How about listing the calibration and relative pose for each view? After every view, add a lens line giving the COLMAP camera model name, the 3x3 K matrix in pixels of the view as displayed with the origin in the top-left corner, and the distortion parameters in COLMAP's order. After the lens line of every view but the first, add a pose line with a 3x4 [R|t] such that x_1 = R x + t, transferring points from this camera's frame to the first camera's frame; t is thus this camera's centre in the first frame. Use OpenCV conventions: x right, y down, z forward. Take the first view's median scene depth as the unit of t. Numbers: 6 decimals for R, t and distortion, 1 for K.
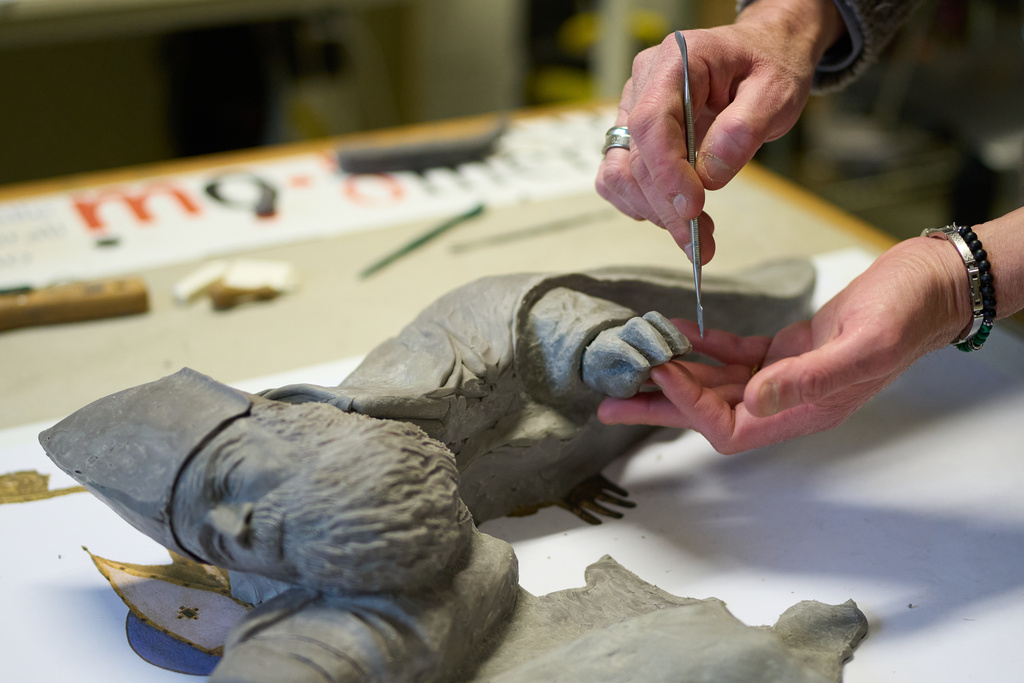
lens RADIAL K [[1542.0, 0, 511.7], [0, 1542.0, 341.5], [0, 0, 1]] dist [-0.026539, 0.000000]
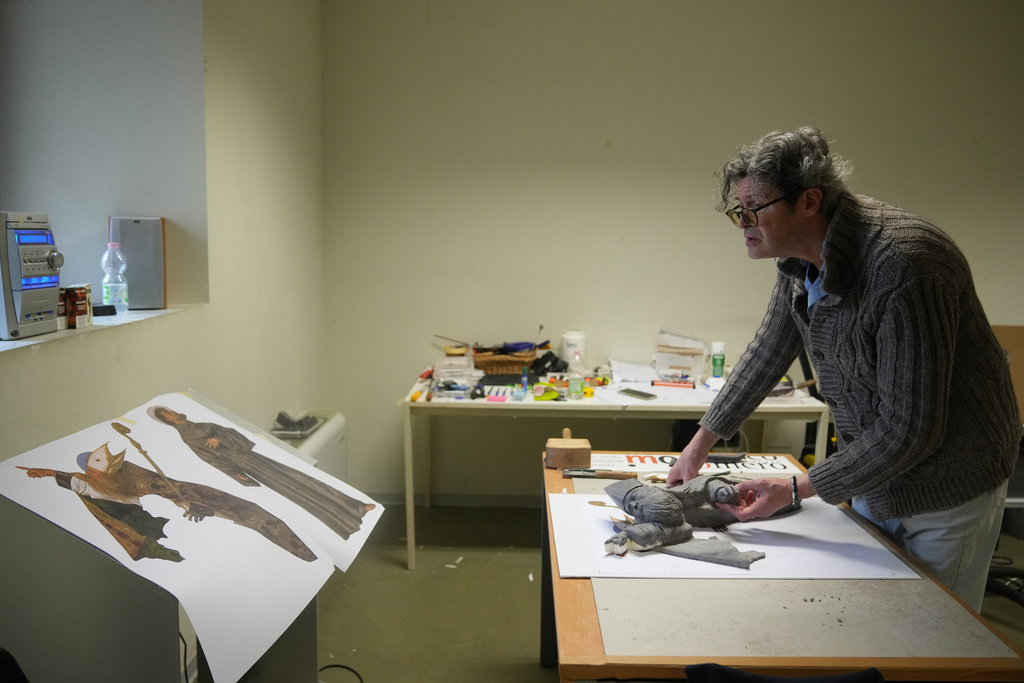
lens RADIAL K [[718.8, 0, 511.7], [0, 718.8, 341.2], [0, 0, 1]] dist [-0.000233, -0.000582]
pose [[0.872663, 0.064845, -0.483998, 0.522621], [-0.215156, 0.940810, -0.261885, 0.279522], [0.438368, 0.332673, 0.834962, -1.229845]]
